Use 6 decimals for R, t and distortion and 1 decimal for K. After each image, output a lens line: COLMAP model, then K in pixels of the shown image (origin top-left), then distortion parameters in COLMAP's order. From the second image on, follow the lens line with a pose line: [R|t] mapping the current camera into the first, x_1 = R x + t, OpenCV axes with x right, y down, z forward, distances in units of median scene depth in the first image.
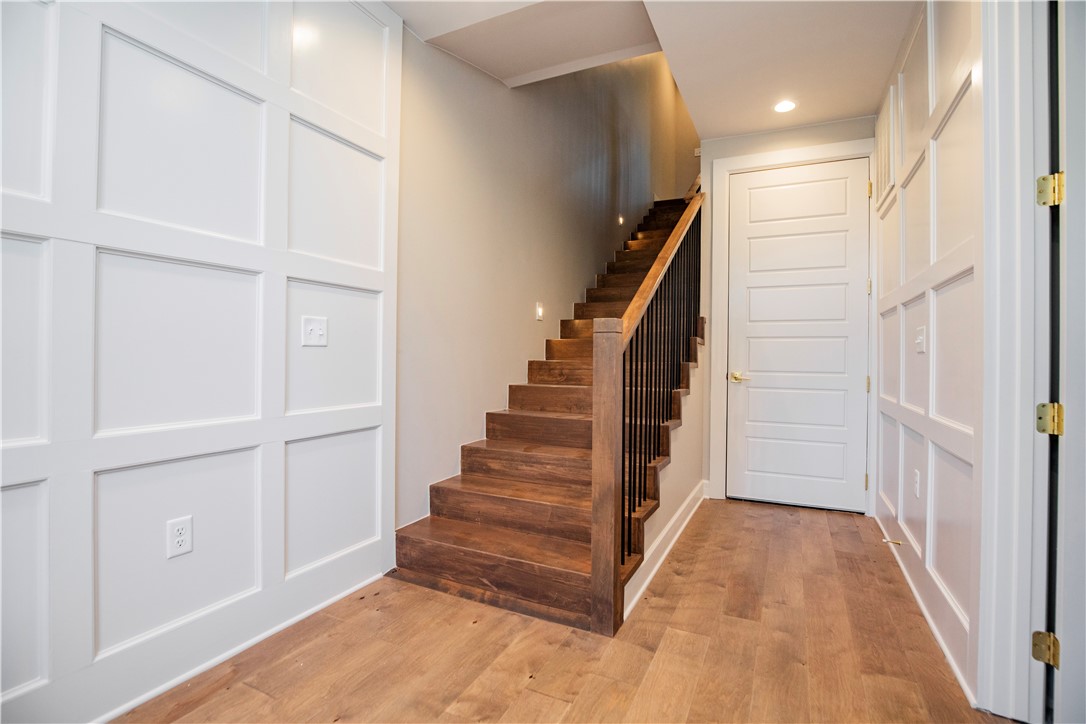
lens RADIAL K [[505.5, 0, 547.2], [0, 505.5, 358.2], [0, 0, 1]] dist [-0.027466, 0.000553]
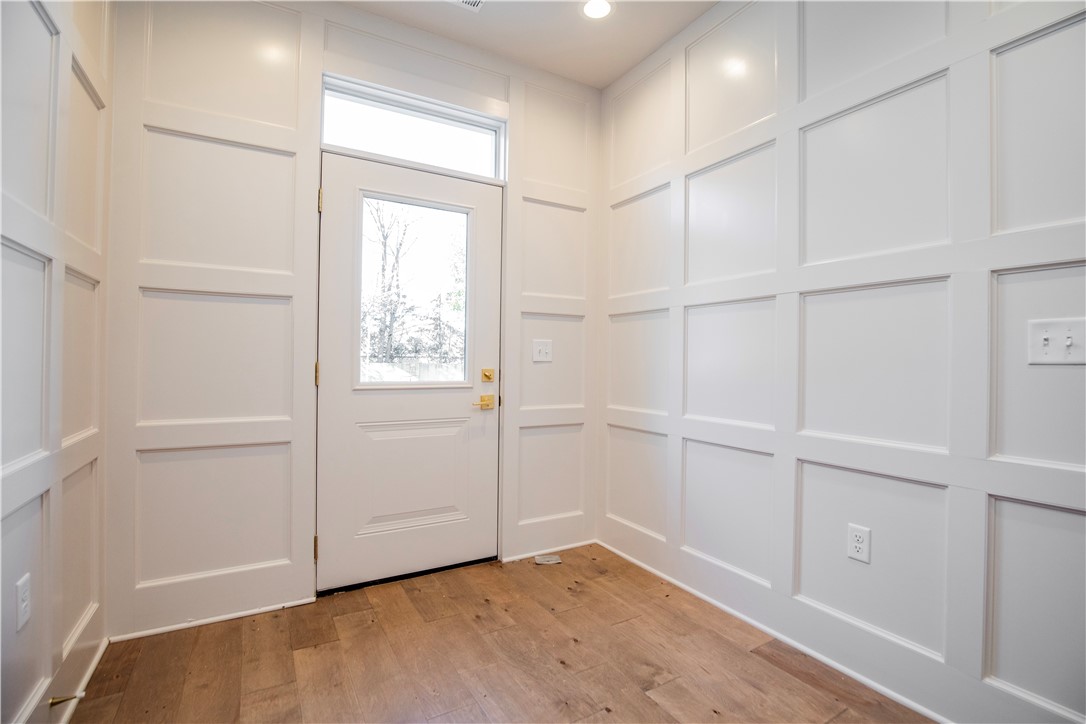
lens RADIAL K [[490.1, 0, 543.0], [0, 490.1, 362.0], [0, 0, 1]] dist [-0.048033, 0.000244]
pose [[-0.558352, -0.022085, -0.829310, 0.502435], [-0.028498, 0.999566, -0.007433, -0.004092], [0.829115, 0.019484, -0.558739, 1.004999]]
